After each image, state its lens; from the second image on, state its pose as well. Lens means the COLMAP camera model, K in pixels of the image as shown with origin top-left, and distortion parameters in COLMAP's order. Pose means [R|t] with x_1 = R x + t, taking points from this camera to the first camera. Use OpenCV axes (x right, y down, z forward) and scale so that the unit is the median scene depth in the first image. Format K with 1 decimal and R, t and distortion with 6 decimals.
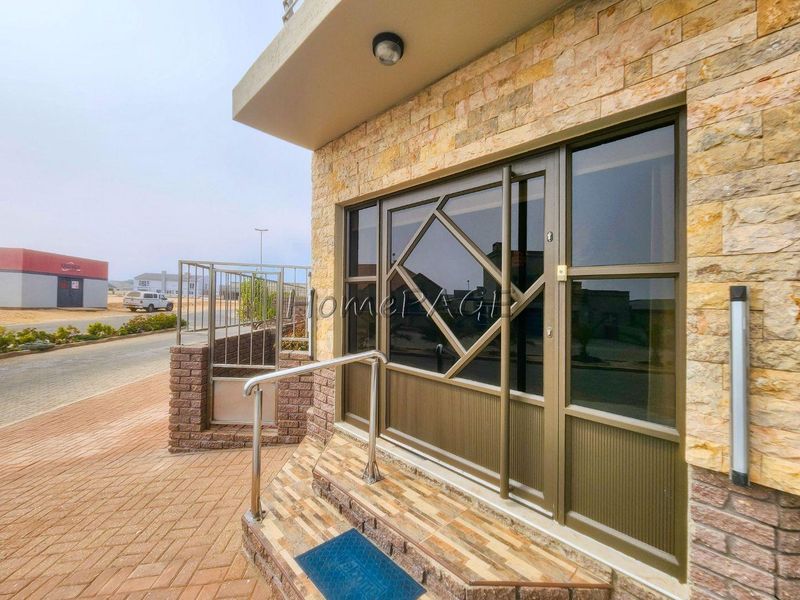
lens RADIAL K [[335.8, 0, 400.0], [0, 335.8, 310.5], [0, 0, 1]] dist [0.001797, 0.000101]
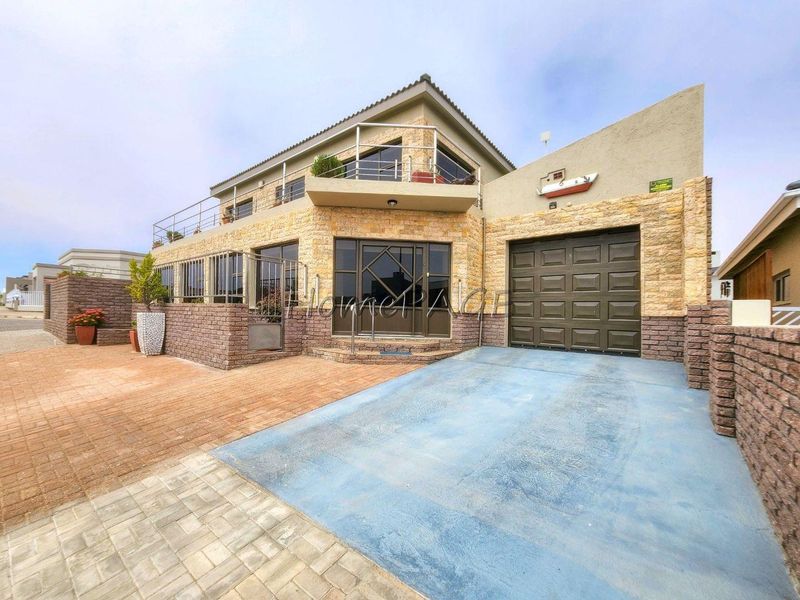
lens RADIAL K [[332.0, 0, 395.1], [0, 332.0, 336.7], [0, 0, 1]] dist [0.000044, 0.000019]
pose [[0.655599, -0.068165, 0.752027, -2.164459], [0.011480, 0.996702, 0.080334, 0.234233], [-0.755022, -0.044033, 0.654219, -1.031222]]
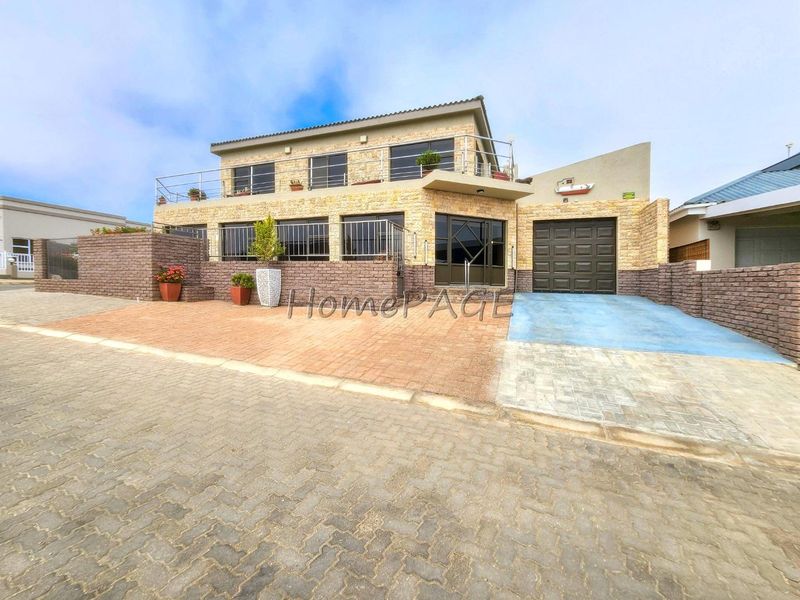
lens RADIAL K [[330.4, 0, 403.3], [0, 330.4, 310.7], [0, 0, 1]] dist [0.001533, -0.000296]
pose [[0.376315, -0.114279, 0.919417, -4.154507], [0.014322, 0.992963, 0.117559, 0.277901], [-0.926381, -0.031071, 0.375303, 0.176380]]
